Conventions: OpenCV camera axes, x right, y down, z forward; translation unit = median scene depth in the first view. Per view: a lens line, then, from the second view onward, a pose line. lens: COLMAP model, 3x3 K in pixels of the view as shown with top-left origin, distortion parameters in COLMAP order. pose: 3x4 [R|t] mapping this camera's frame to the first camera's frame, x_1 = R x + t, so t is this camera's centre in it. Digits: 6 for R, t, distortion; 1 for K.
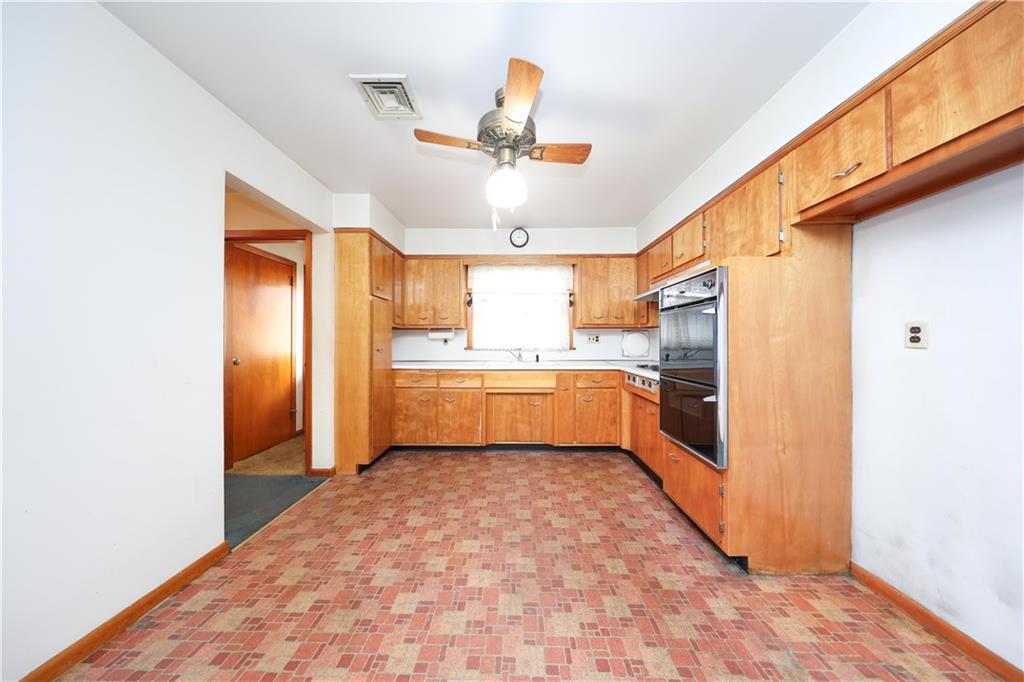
lens RADIAL K [[305.5, 0, 512.0], [0, 305.5, 341.0], [0, 0, 1]] dist [0.017416, -0.000028]
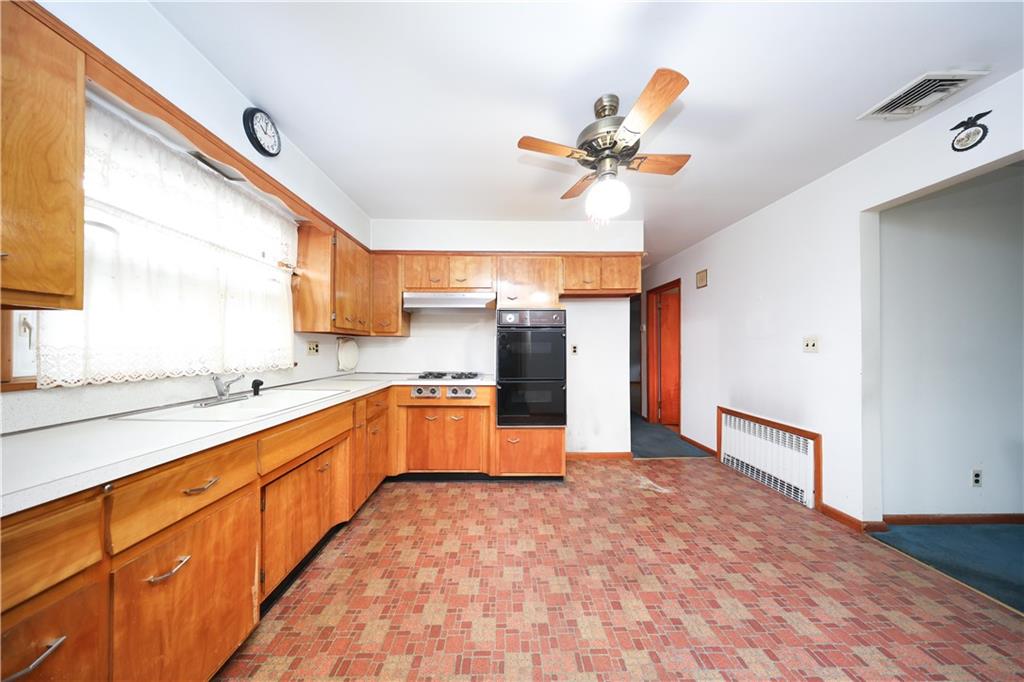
lens RADIAL K [[293.7, 0, 508.6], [0, 293.7, 362.3], [0, 0, 1]] dist [-0.000668, -0.000027]
pose [[-0.041578, -0.037874, 0.998417, -0.661731], [-0.008792, 0.999256, 0.037540, -0.011827], [-0.999097, -0.007217, -0.041880, 0.990884]]
